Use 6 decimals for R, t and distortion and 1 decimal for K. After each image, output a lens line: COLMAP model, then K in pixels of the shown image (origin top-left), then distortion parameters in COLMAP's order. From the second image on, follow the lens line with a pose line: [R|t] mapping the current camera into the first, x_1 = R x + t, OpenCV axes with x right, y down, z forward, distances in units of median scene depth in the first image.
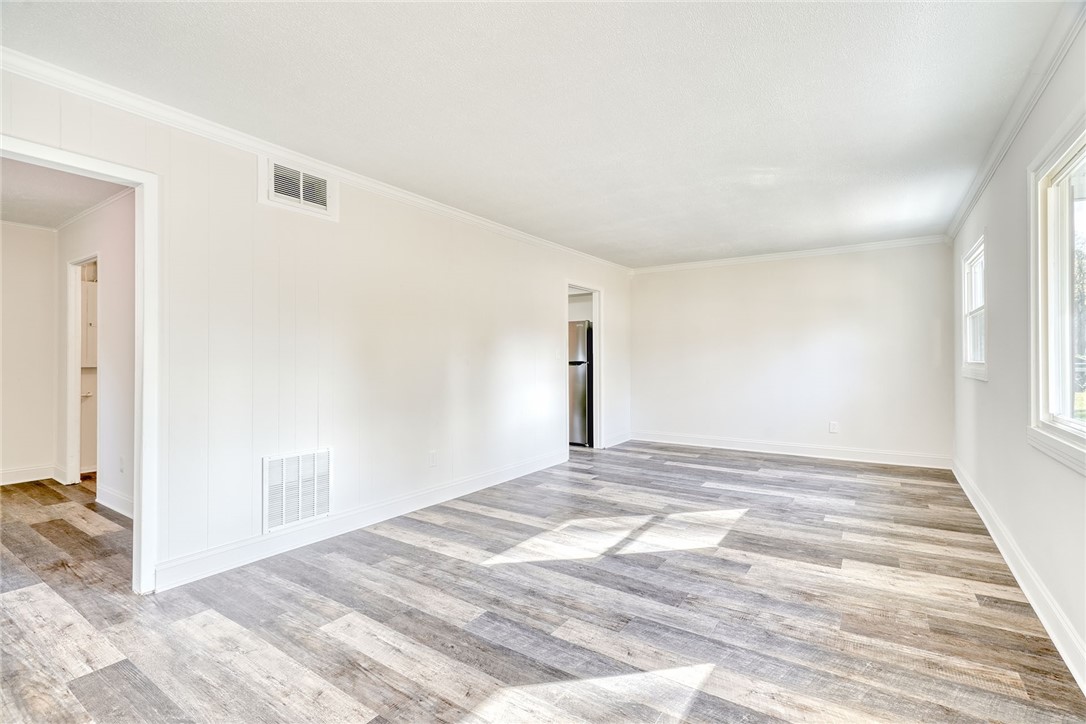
lens RADIAL K [[497.7, 0, 542.5], [0, 497.7, 359.2], [0, 0, 1]] dist [-0.004249, 0.001527]
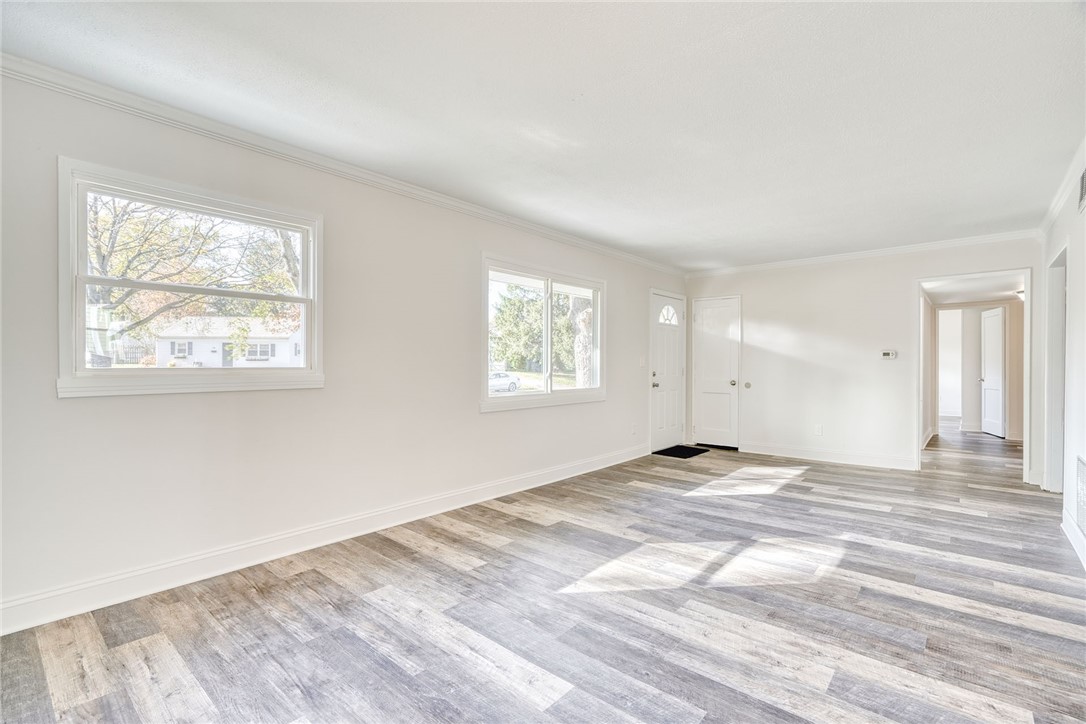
lens RADIAL K [[489.3, 0, 543.0], [0, 489.3, 362.0], [0, 0, 1]] dist [-0.001186, 0.000538]
pose [[-0.992904, 0.000084, 0.118920, 0.485215], [-0.000440, 0.999990, -0.004377, 0.000590], [-0.118920, -0.004398, -0.992894, 2.269032]]
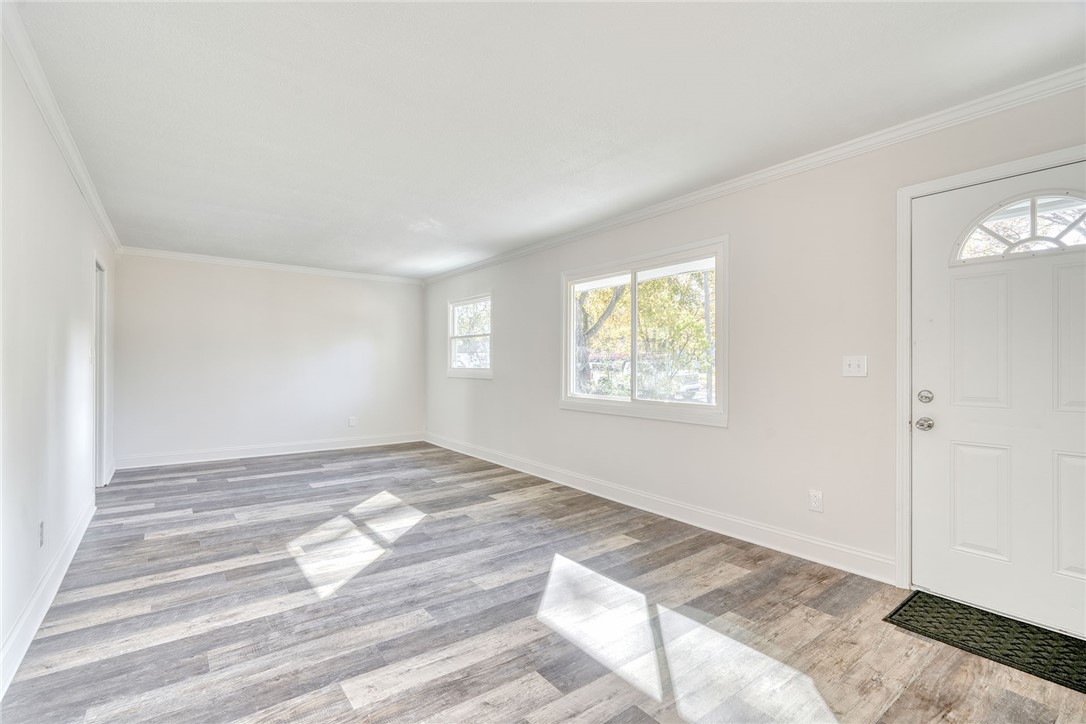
lens RADIAL K [[497.7, 0, 542.5], [0, 497.7, 359.2], [0, 0, 1]] dist [-0.004249, 0.001527]
pose [[0.320708, 0.014981, 0.947060, -0.840077], [-0.008013, 0.999882, -0.013103, -0.004989], [-0.947144, -0.003386, 0.320790, 0.352155]]
